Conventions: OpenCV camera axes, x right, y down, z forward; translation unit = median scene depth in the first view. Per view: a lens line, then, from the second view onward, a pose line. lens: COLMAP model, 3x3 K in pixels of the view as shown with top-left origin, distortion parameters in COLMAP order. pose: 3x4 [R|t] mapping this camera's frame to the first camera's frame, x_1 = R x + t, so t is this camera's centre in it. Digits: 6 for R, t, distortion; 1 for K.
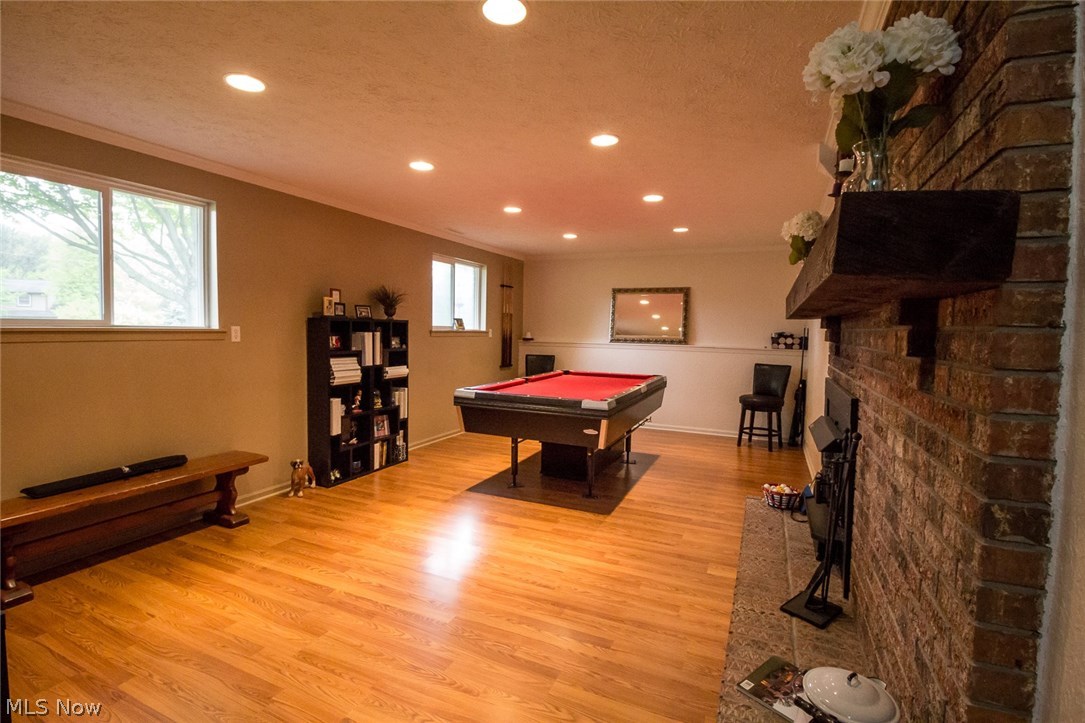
lens RADIAL K [[501.0, 0, 550.8], [0, 501.0, 354.0], [0, 0, 1]] dist [-0.001130, -0.000067]
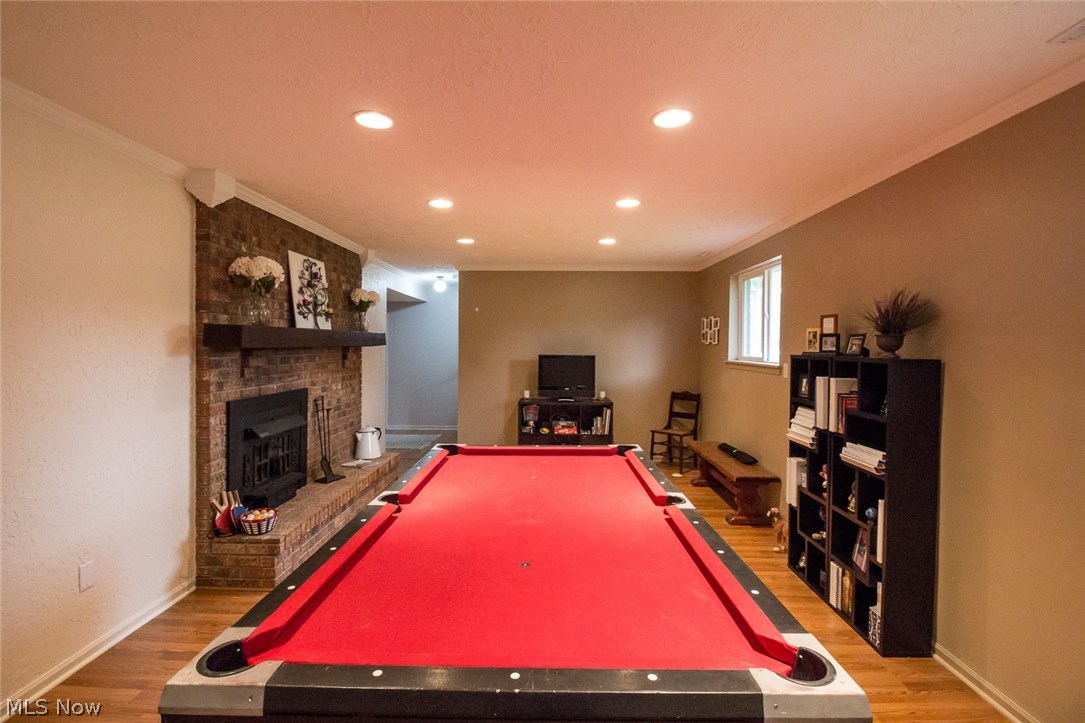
lens RADIAL K [[504.1, 0, 540.4], [0, 504.1, 352.6], [0, 0, 1]] dist [0.002248, -0.012843]
pose [[-0.925660, -0.017920, -0.377932, 0.255664], [-0.040891, 0.997765, 0.052845, -0.109034], [0.376140, 0.064371, -0.924324, 1.699904]]
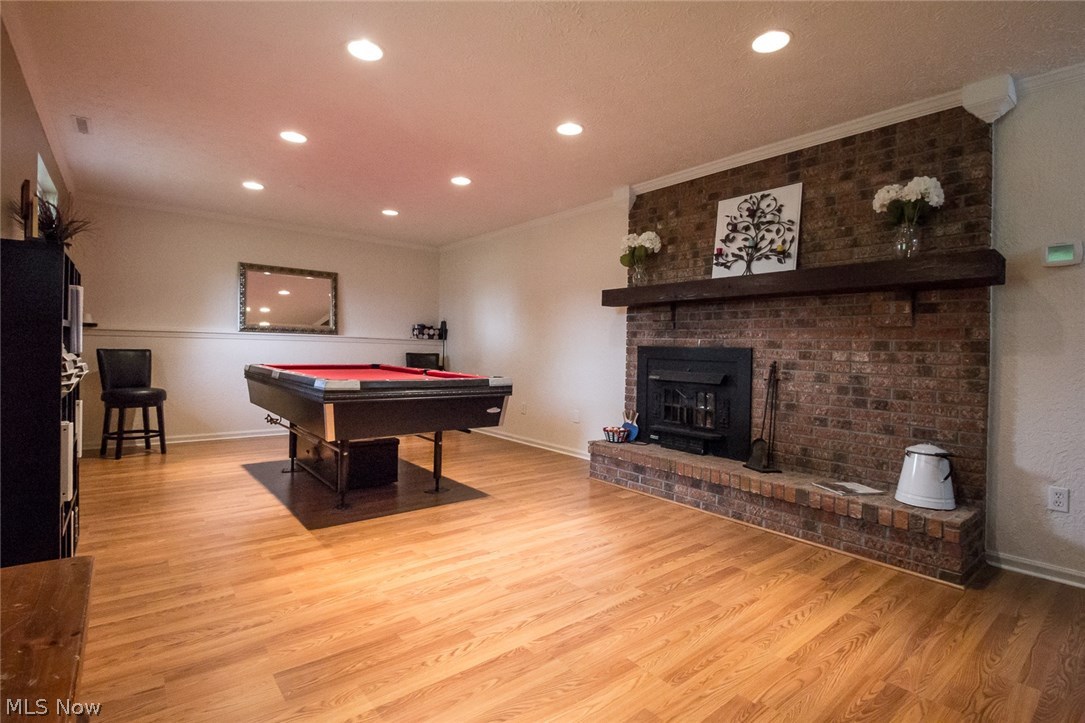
lens RADIAL K [[501.0, 0, 550.8], [0, 501.0, 354.0], [0, 0, 1]] dist [-0.001130, -0.000067]
pose [[0.465121, -0.020347, 0.885013, -0.670555], [0.028775, 0.999555, 0.007858, 0.037874], [-0.884779, 0.021811, 0.465500, 0.413419]]
